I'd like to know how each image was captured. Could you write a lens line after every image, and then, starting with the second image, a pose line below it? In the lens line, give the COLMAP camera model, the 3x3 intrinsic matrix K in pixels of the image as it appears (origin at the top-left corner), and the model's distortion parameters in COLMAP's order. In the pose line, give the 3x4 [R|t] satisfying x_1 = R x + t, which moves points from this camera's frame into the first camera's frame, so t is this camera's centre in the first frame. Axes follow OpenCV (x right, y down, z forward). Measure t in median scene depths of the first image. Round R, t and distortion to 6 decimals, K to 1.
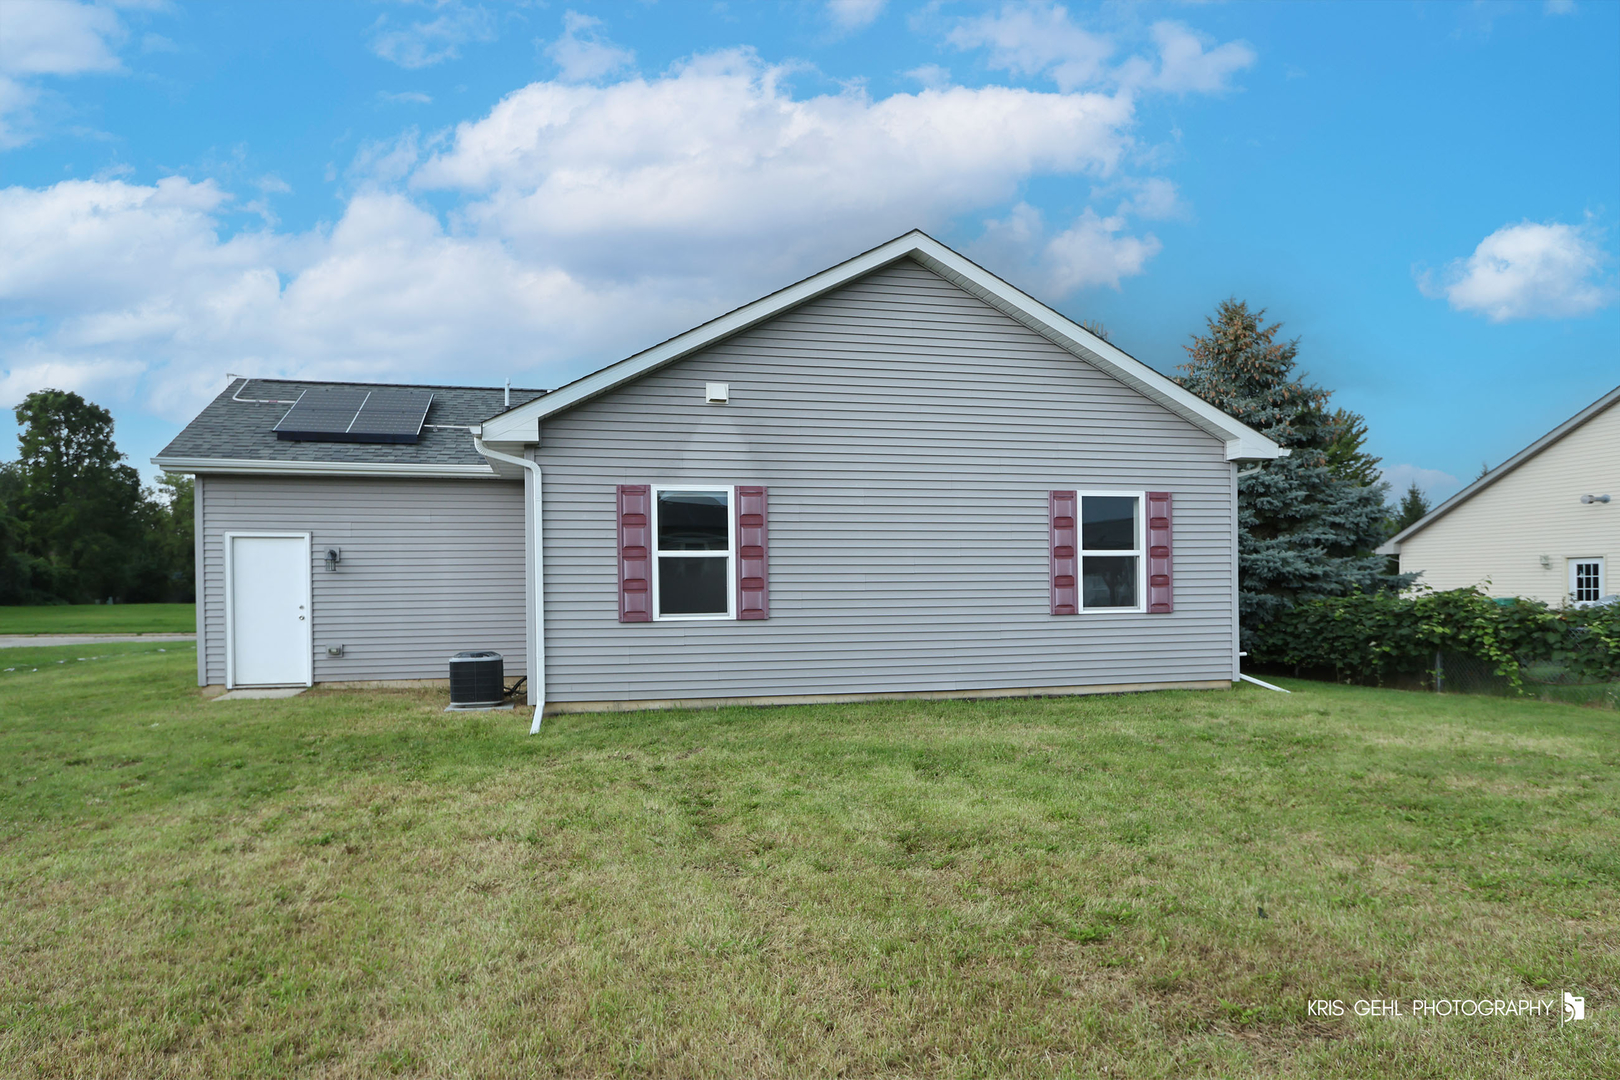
lens RADIAL K [[989.8, 0, 809.8], [0, 989.8, 591.0], [0, 0, 1]] dist [0.001719, 0.000350]
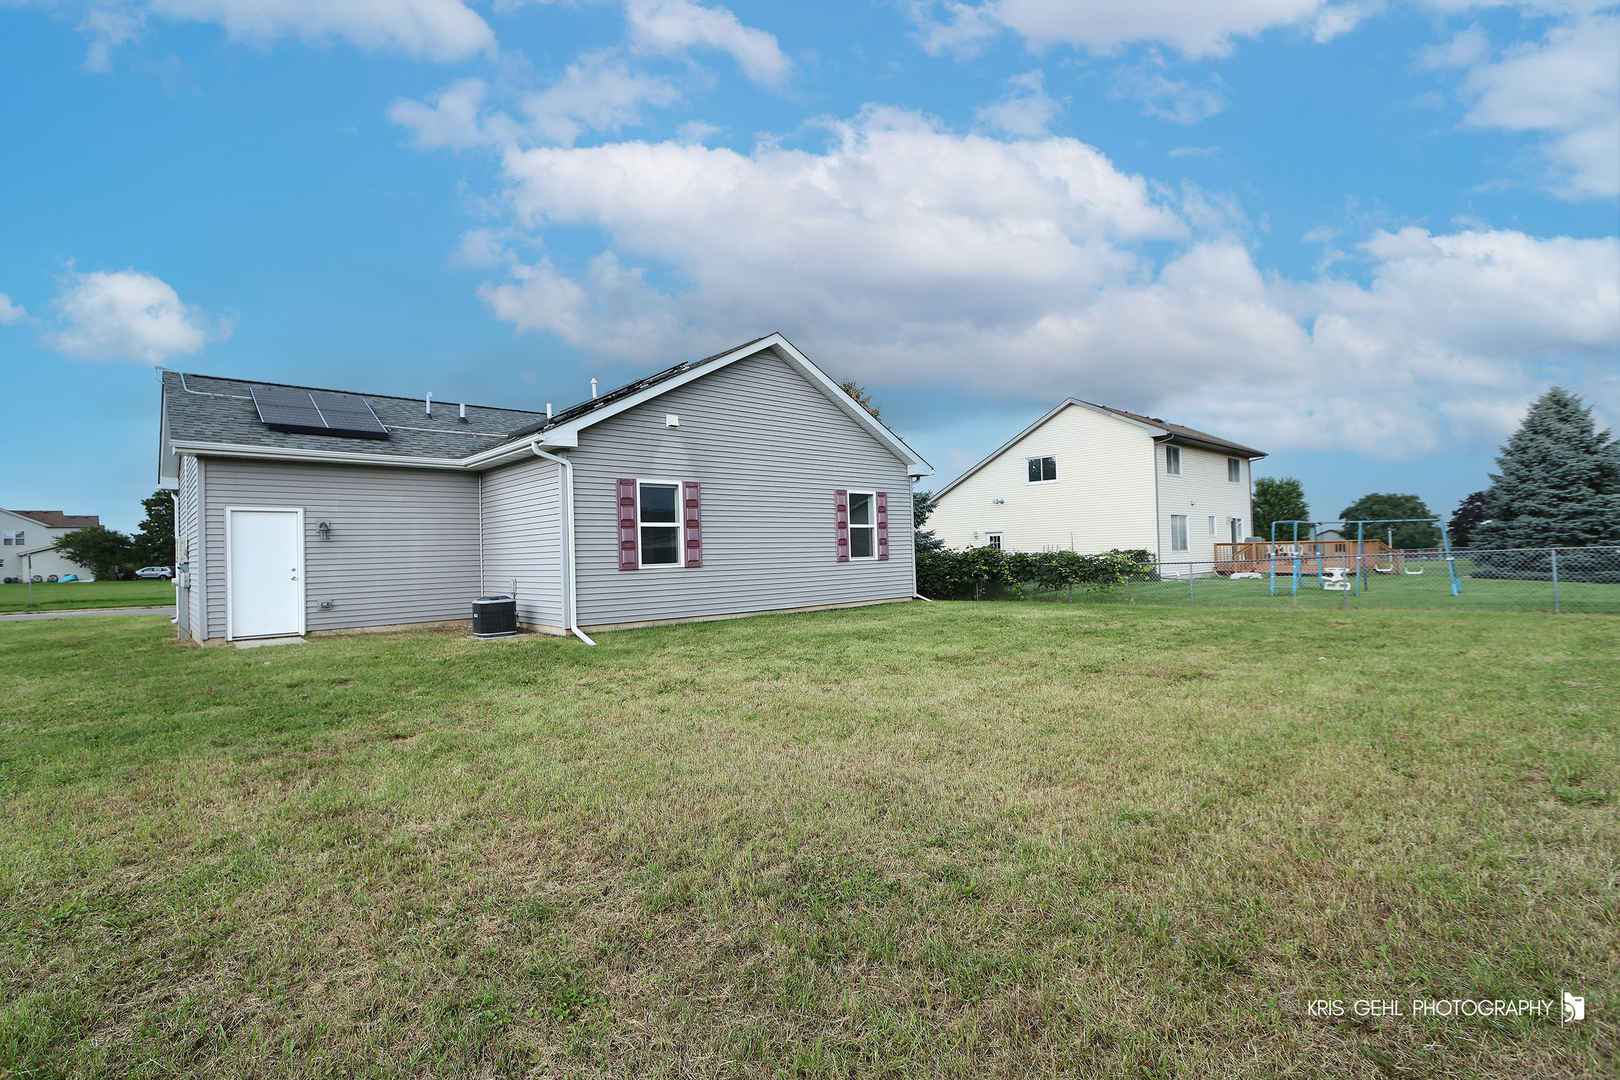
lens RADIAL K [[738.6, 0, 806.1], [0, 738.6, 533.1], [0, 0, 1]] dist [-0.000545, -0.000741]
pose [[0.875001, -0.002387, 0.484115, -0.418163], [0.022617, 0.999098, -0.035952, 0.018908], [-0.483593, 0.042407, 0.874265, -0.093498]]
